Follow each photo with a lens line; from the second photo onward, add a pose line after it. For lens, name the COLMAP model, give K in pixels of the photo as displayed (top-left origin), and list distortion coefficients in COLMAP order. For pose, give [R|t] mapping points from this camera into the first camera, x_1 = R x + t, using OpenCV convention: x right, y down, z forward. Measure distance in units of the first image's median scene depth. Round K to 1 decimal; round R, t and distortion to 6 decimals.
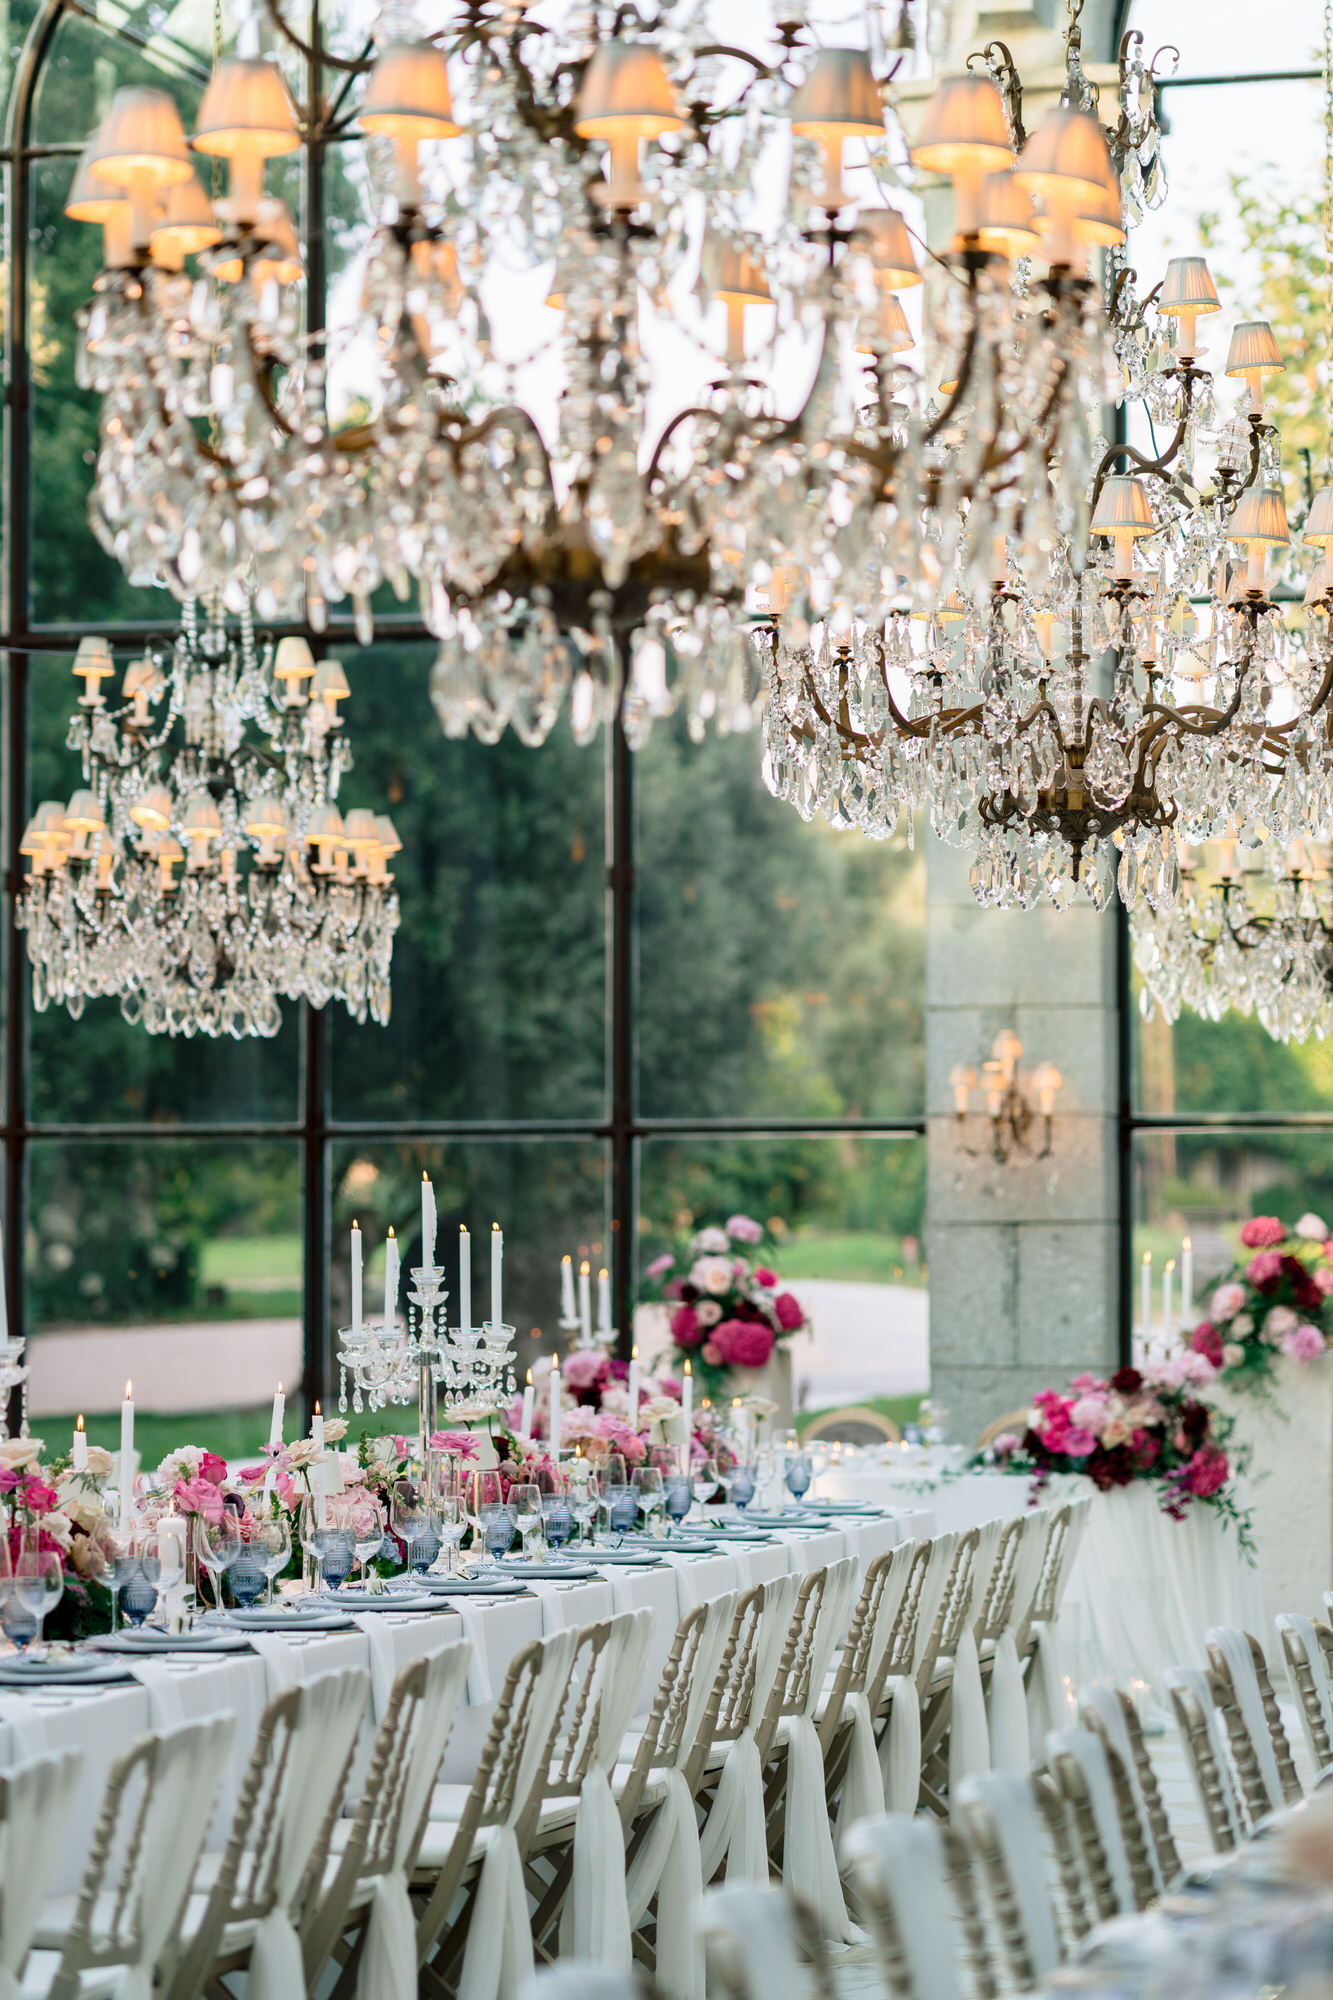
lens RADIAL K [[5033.0, 0, 666.5], [0, 5033.0, 1000.0], [0, 0, 1]] dist [0.044795, 0.099562]
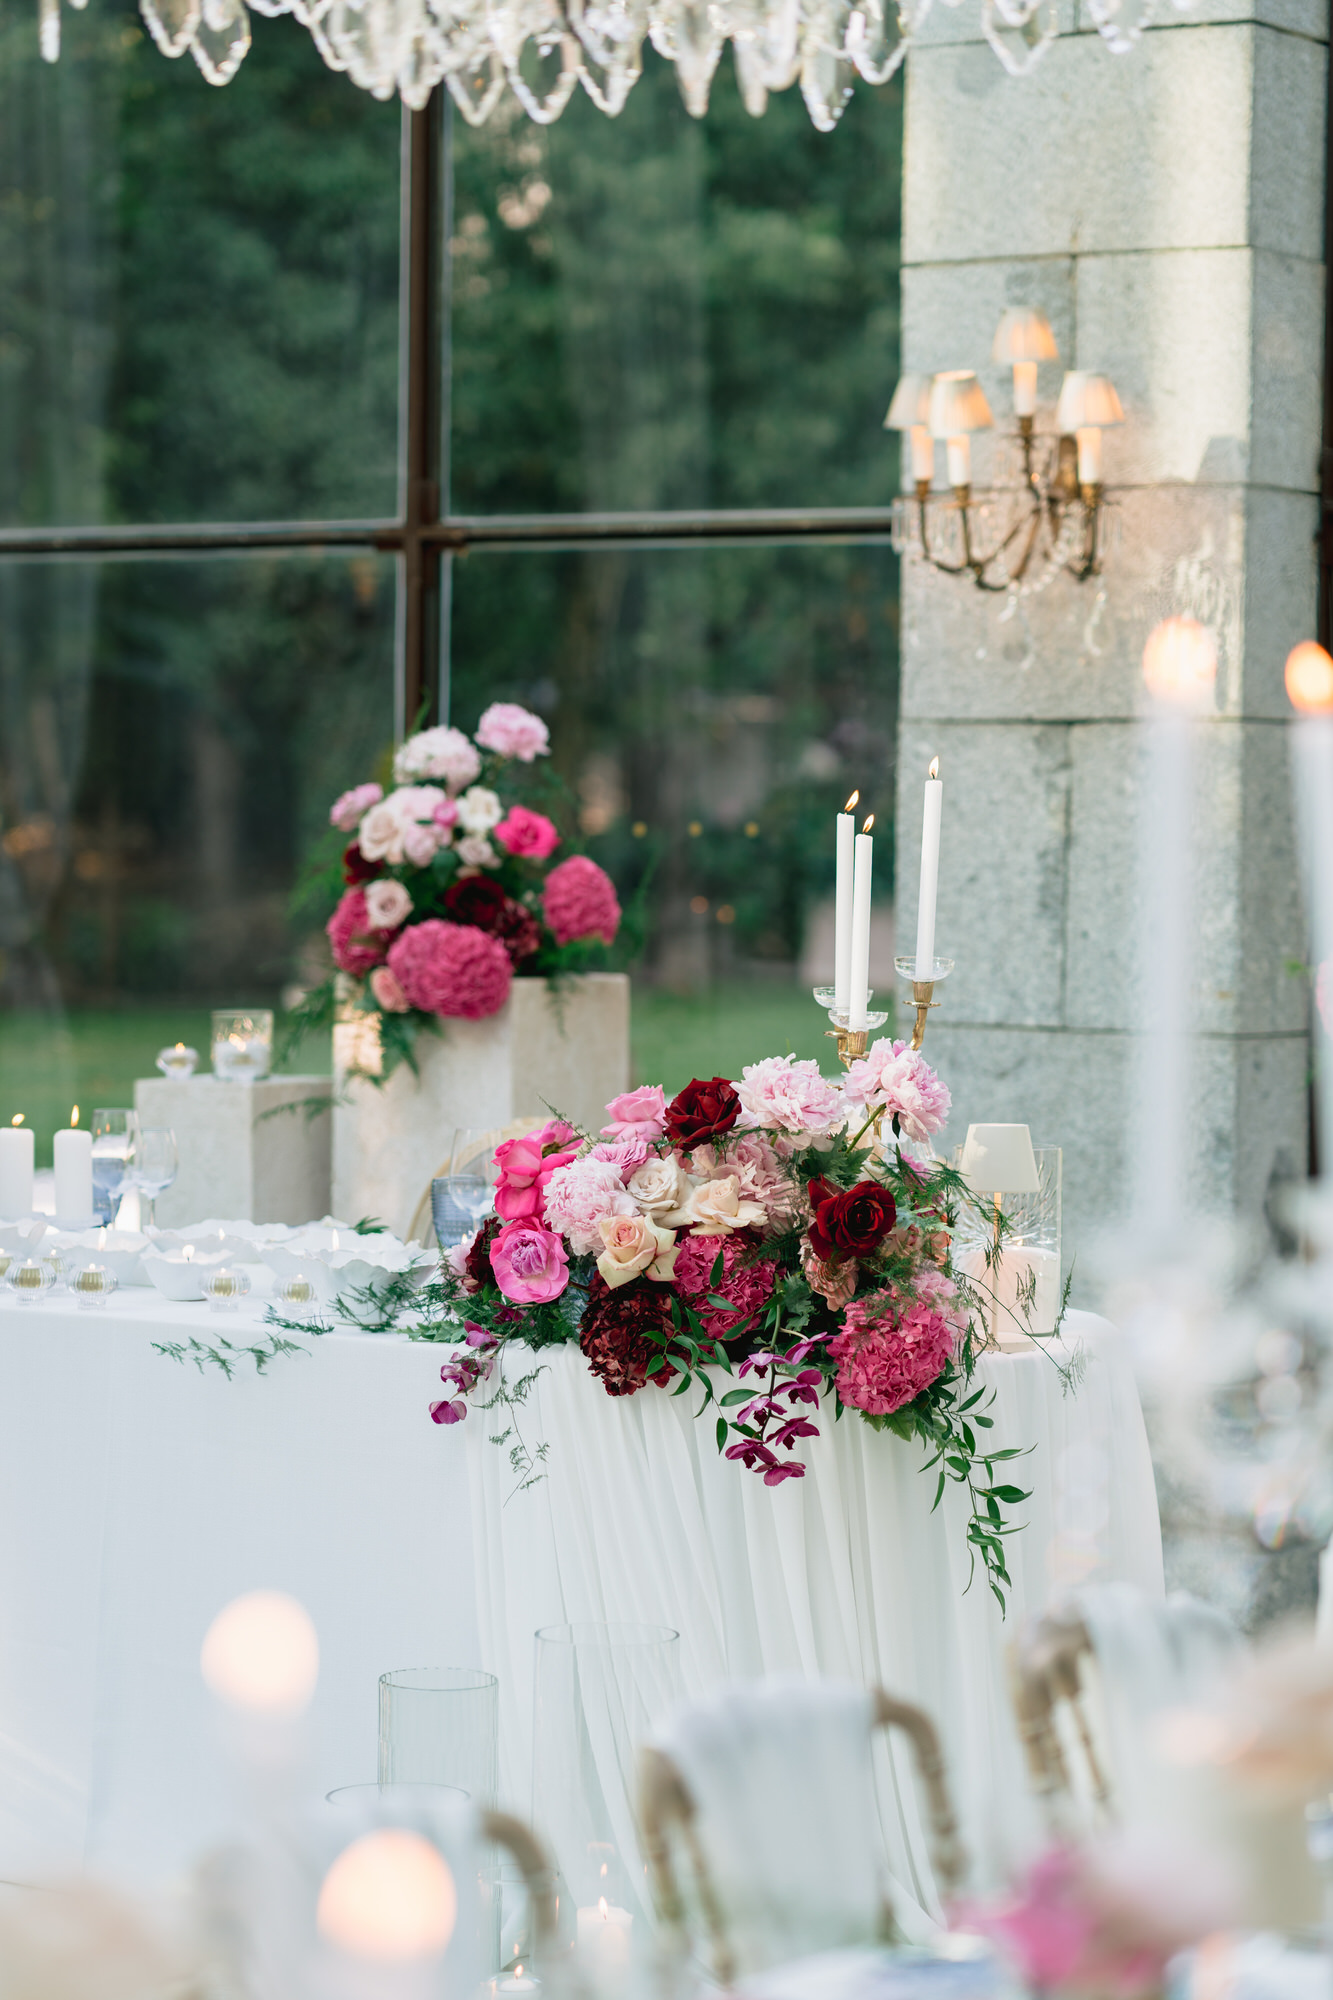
lens RADIAL K [[5033.0, 0, 666.5], [0, 5033.0, 1000.0], [0, 0, 1]] dist [0.044795, 0.099562]
pose [[0.951514, 0.021421, -0.306857, 0.180581], [0.006071, 0.996070, 0.088360, 0.029199], [0.307544, -0.085939, 0.947645, 0.554631]]
